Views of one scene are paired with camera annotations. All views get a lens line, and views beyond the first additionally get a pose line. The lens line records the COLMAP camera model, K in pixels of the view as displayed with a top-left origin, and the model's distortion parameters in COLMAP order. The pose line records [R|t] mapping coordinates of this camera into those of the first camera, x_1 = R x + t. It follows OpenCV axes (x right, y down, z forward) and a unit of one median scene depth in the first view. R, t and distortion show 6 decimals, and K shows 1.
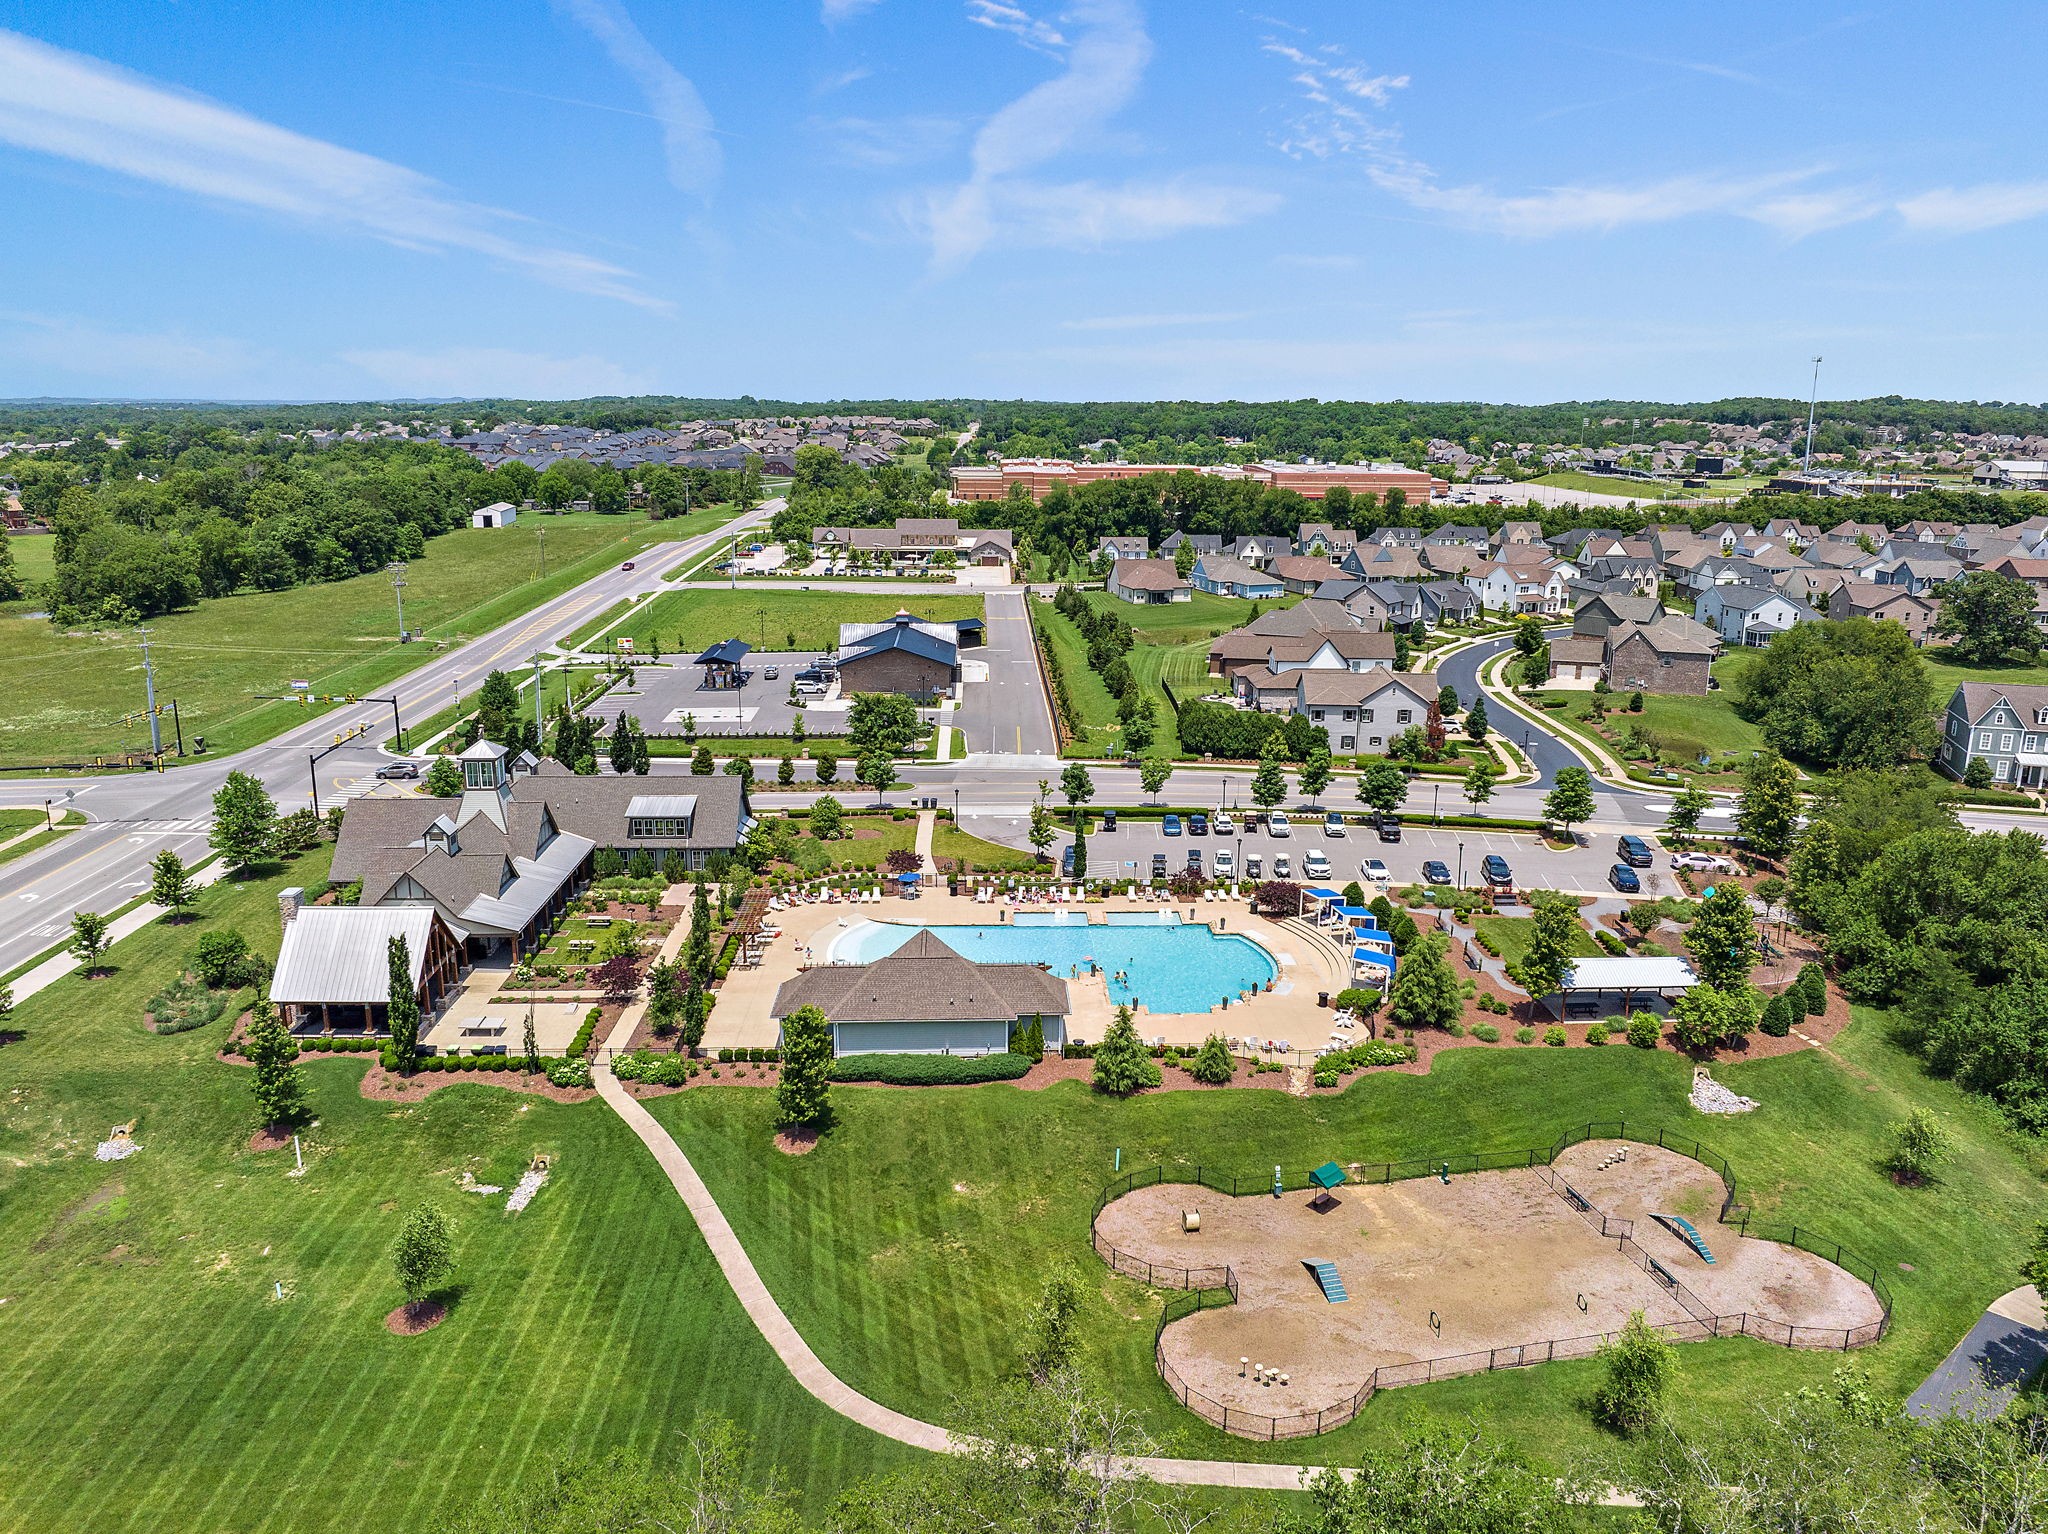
lens RADIAL K [[1521.9, 0, 1024.0], [0, 1521.9, 767.0], [0, 0, 1]] dist [-0.004769, -0.002368]
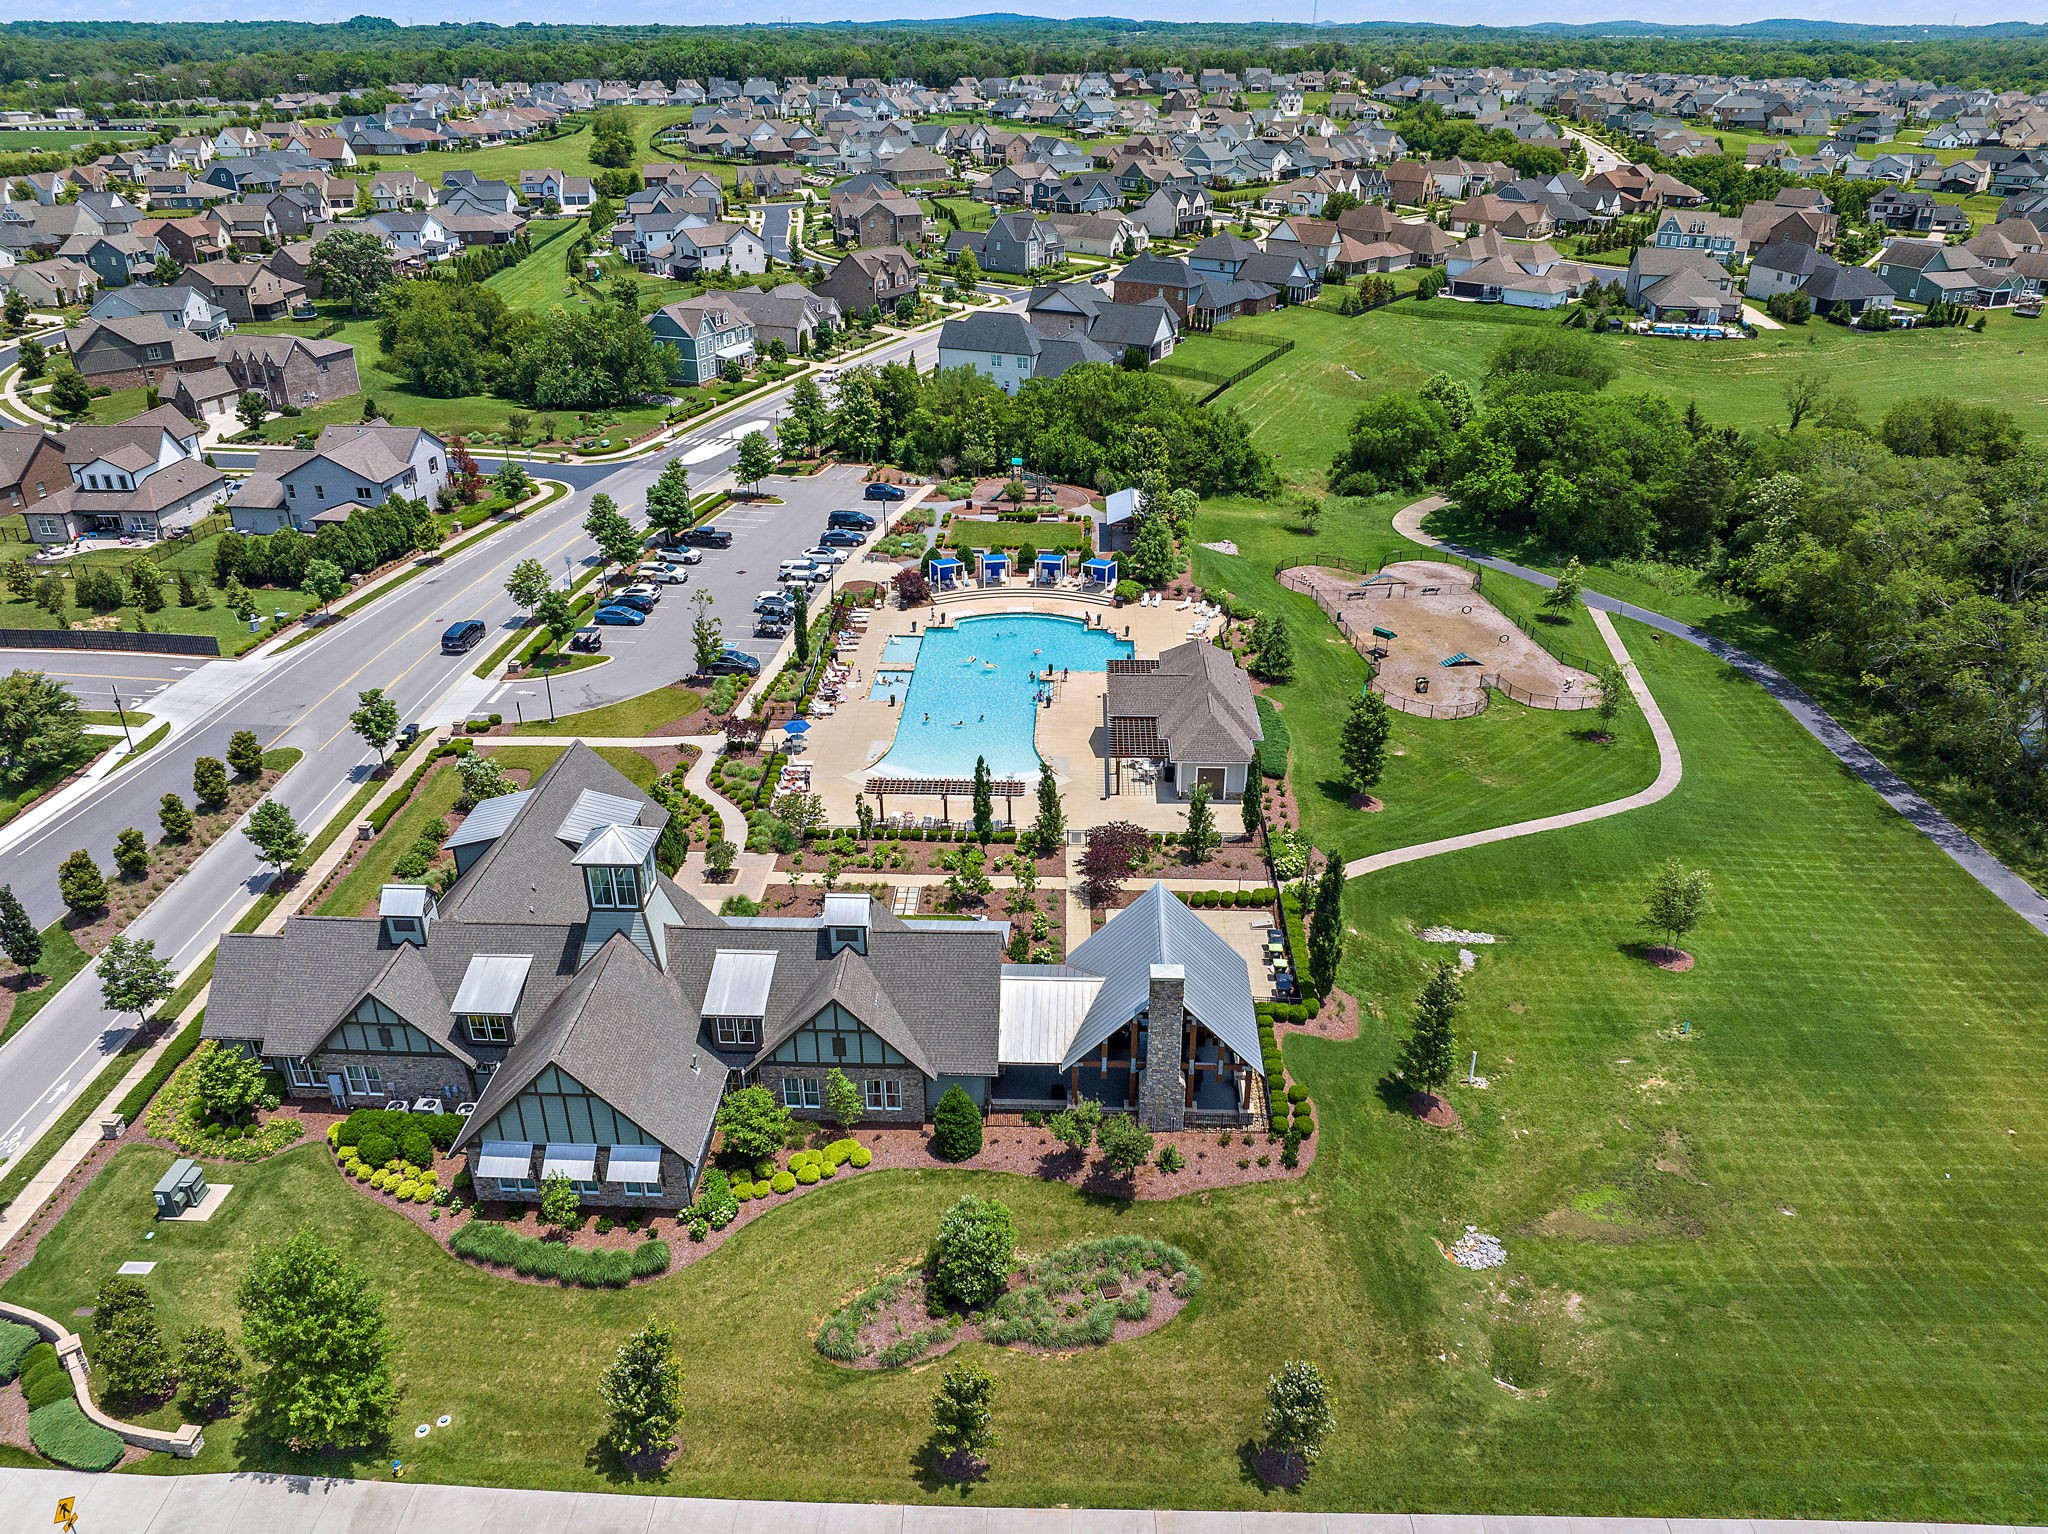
lens RADIAL K [[1521.9, 0, 1024.0], [0, 1521.9, 767.0], [0, 0, 1]] dist [-0.004769, -0.002368]
pose [[0.077973, -0.453175, 0.888005, -1.053681], [0.243437, 0.872409, 0.423840, -0.302768], [-0.966777, 0.183126, 0.178344, 0.904946]]
